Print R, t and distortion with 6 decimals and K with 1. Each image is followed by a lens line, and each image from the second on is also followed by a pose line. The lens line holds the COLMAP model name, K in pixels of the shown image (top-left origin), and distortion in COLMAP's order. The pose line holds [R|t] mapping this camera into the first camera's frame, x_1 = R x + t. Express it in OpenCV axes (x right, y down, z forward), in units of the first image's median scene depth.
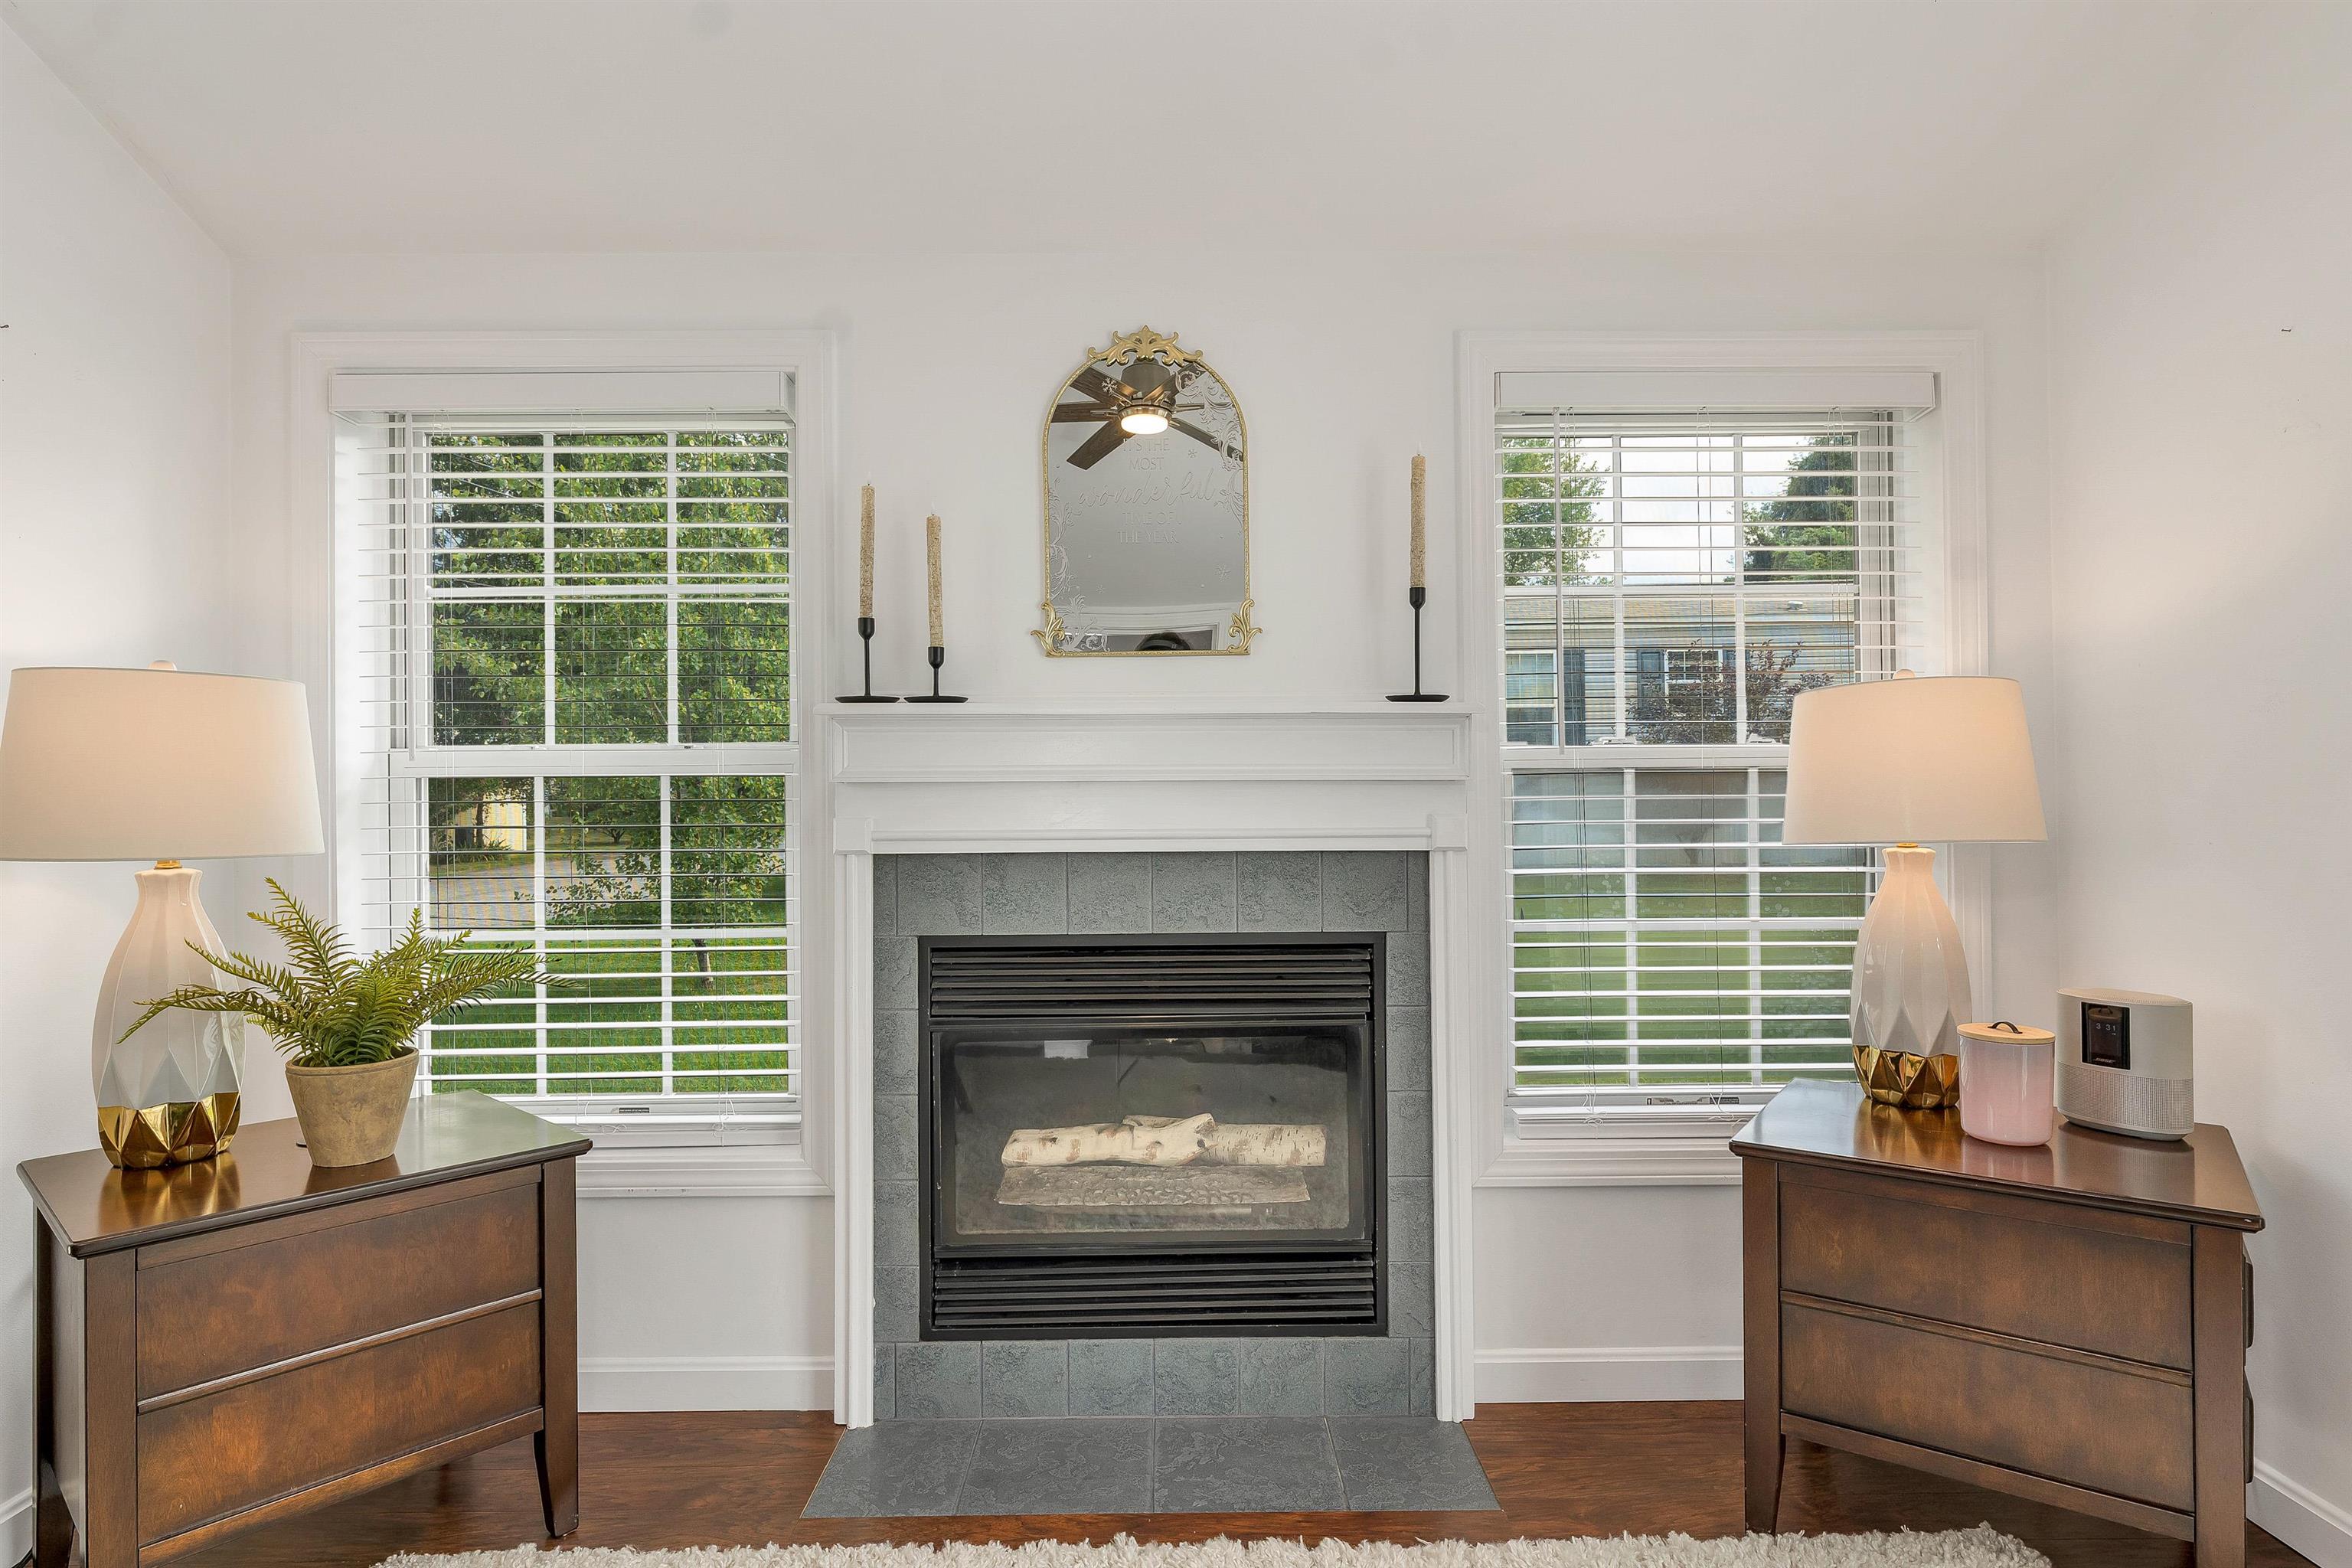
lens RADIAL K [[1266.9, 0, 1168.3], [0, 1266.9, 792.5], [0, 0, 1]] dist [0.000639, -0.001269]
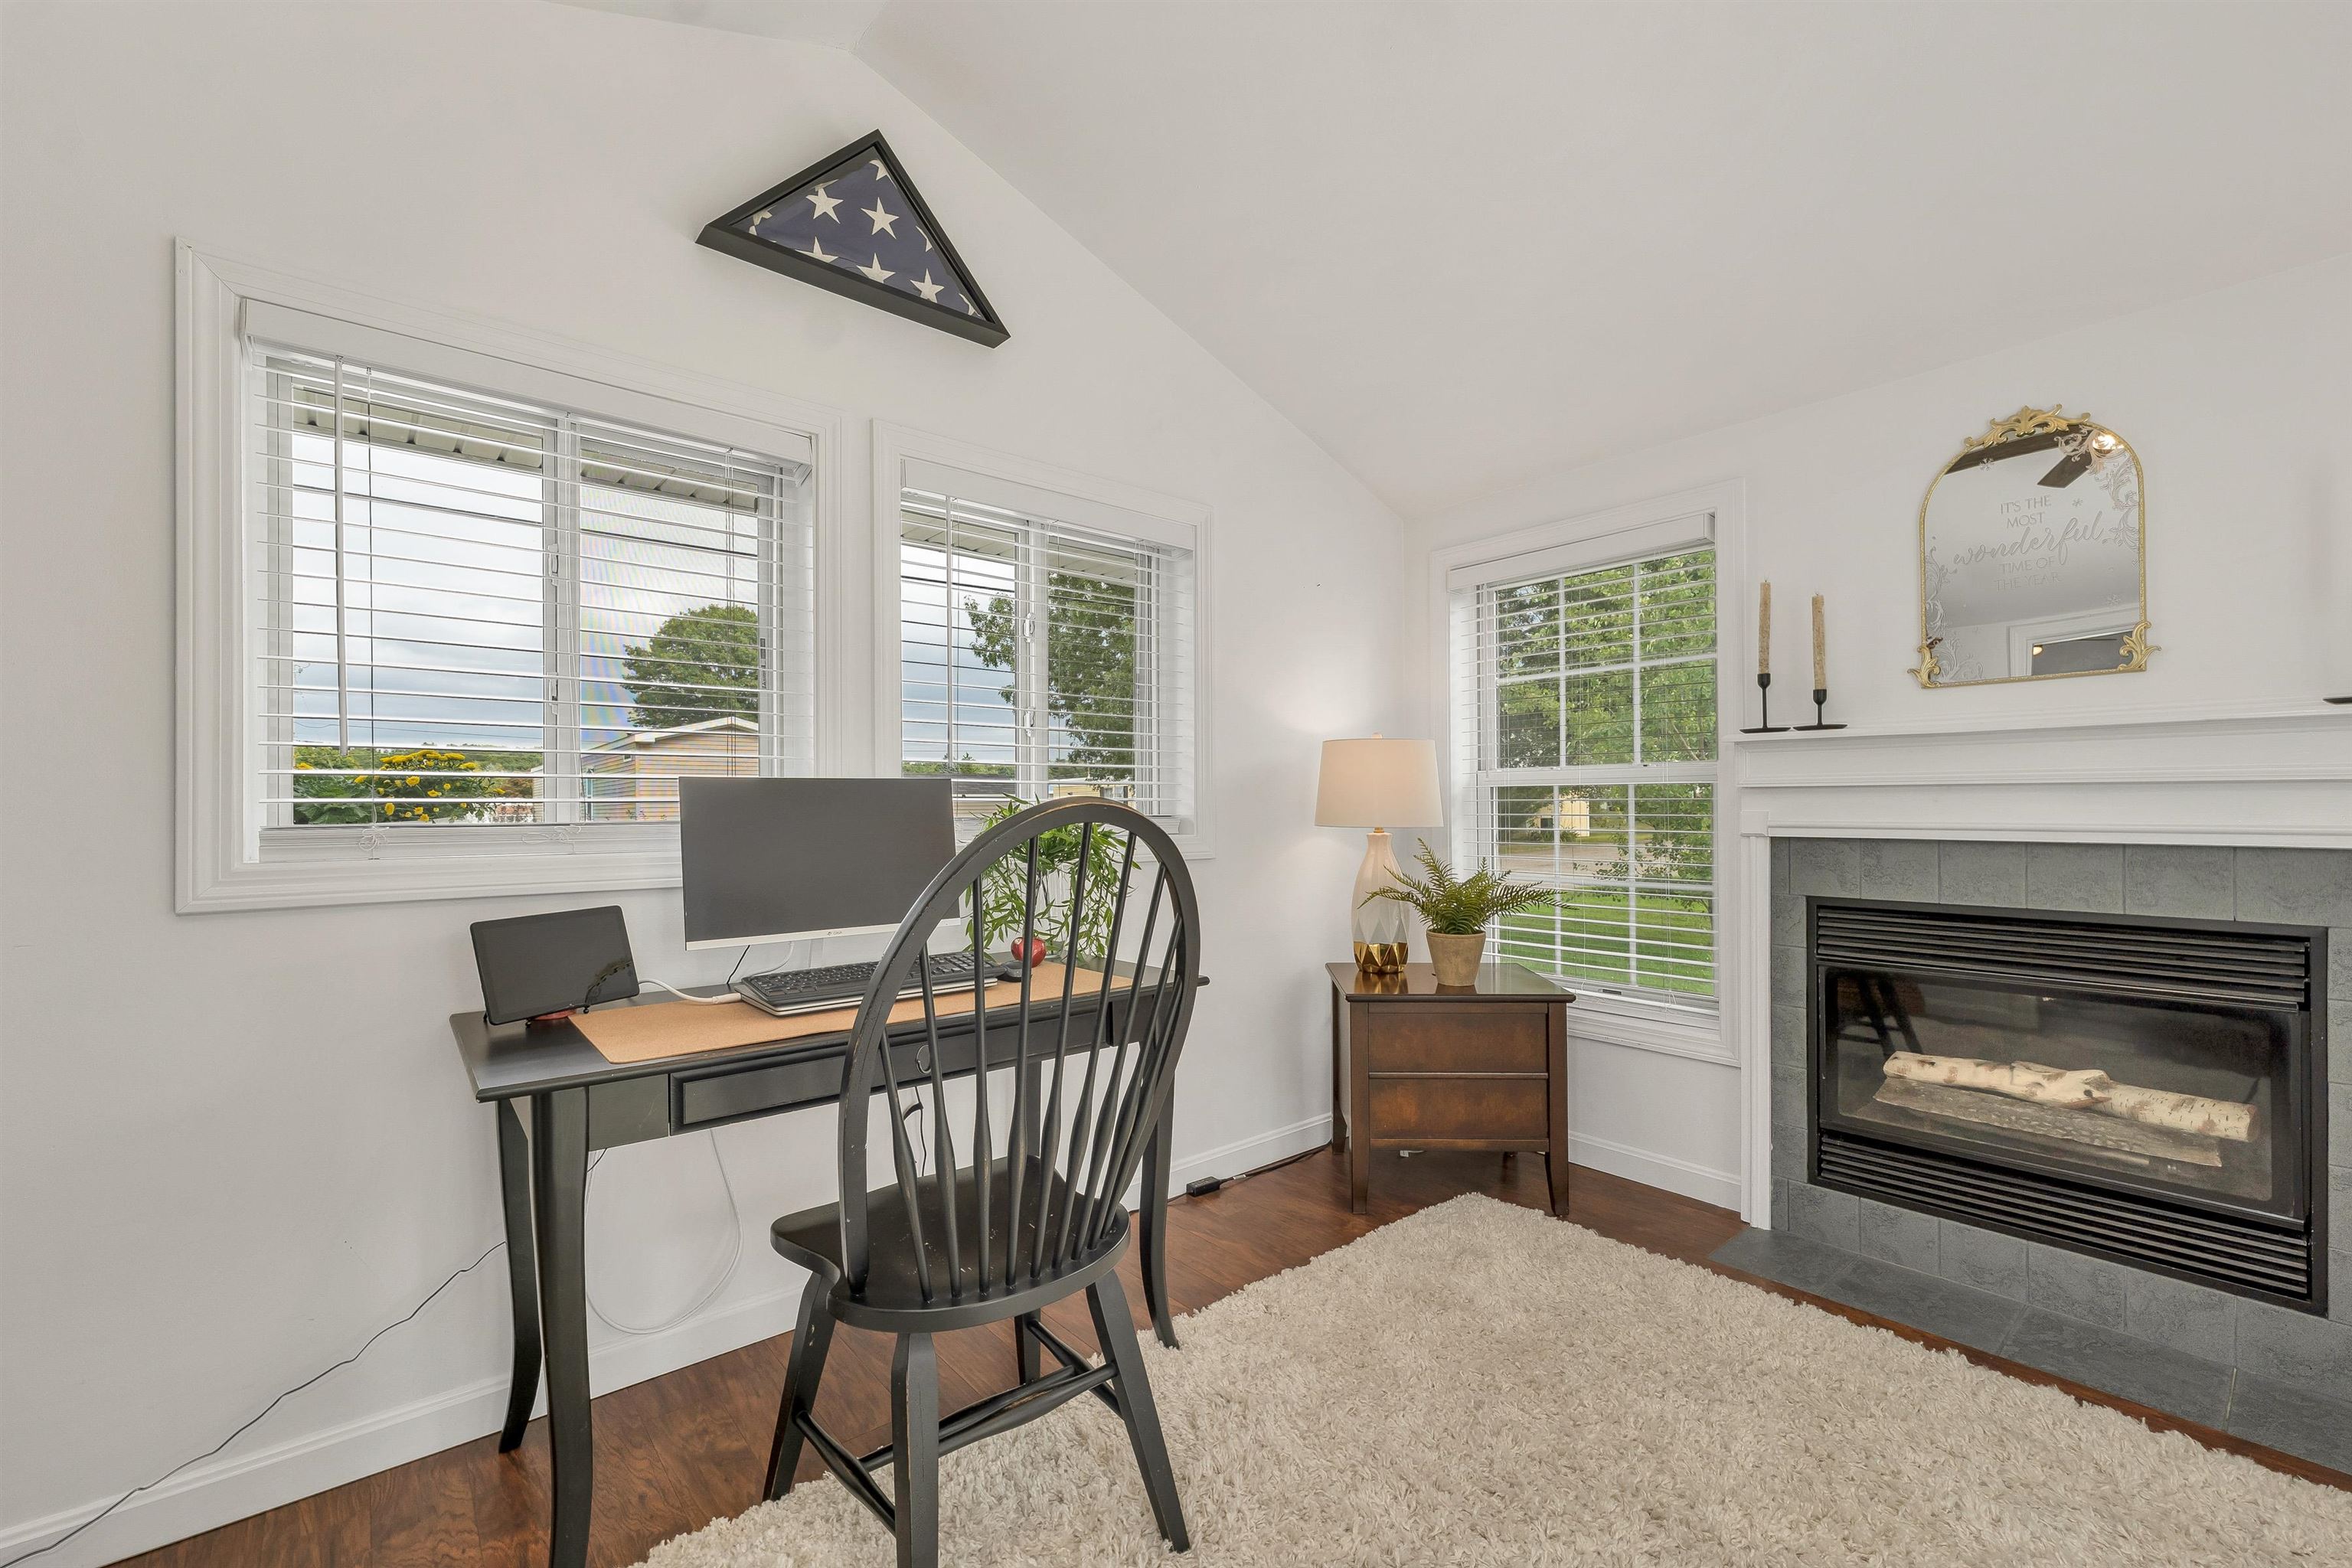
lens RADIAL K [[979.3, 0, 1182.9], [0, 979.3, 802.6], [0, 0, 1]] dist [0.002552, -0.001109]
pose [[0.647167, 0.002195, -0.762345, 0.182274], [0.006627, 0.999942, 0.008504, -0.004131], [0.762319, -0.010556, 0.647115, -0.228951]]
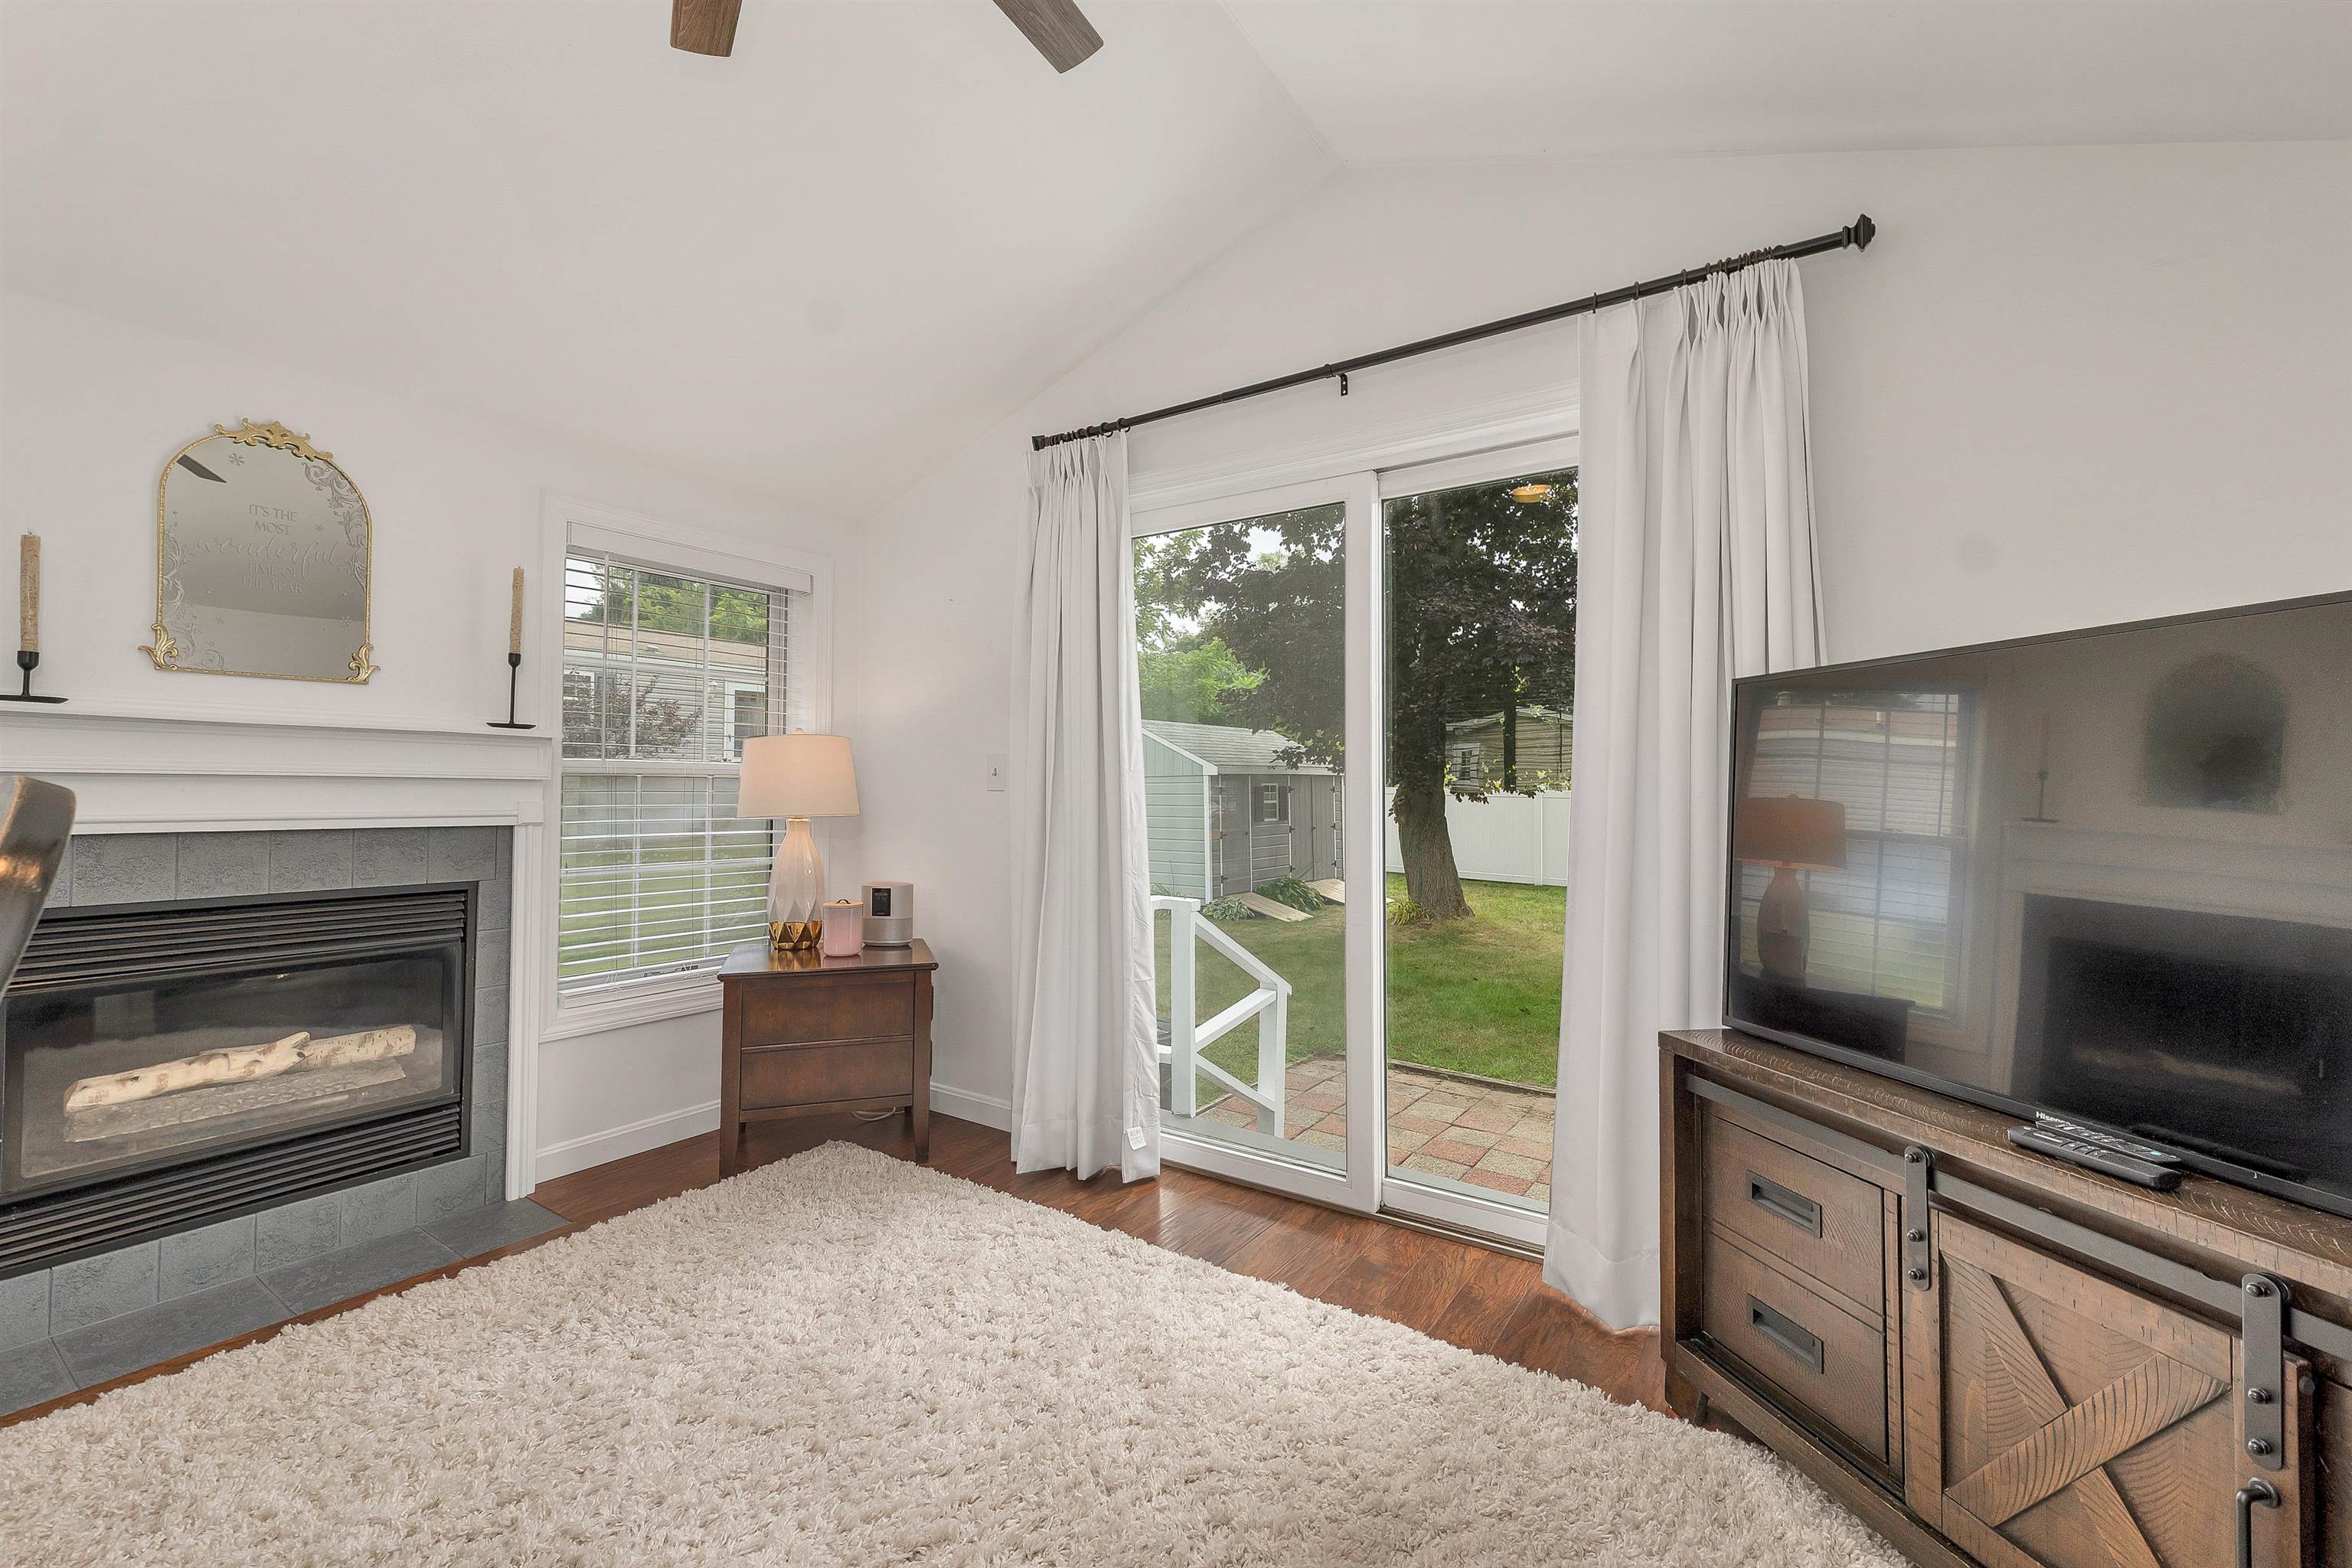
lens RADIAL K [[940.2, 0, 1185.0], [0, 940.2, 763.1], [0, 0, 1]] dist [0.001342, 0.000180]
pose [[0.549250, 0.036457, 0.834863, -0.307247], [-0.012485, 0.999294, -0.035423, 0.000842], [-0.835565, 0.009033, 0.549317, -0.306619]]
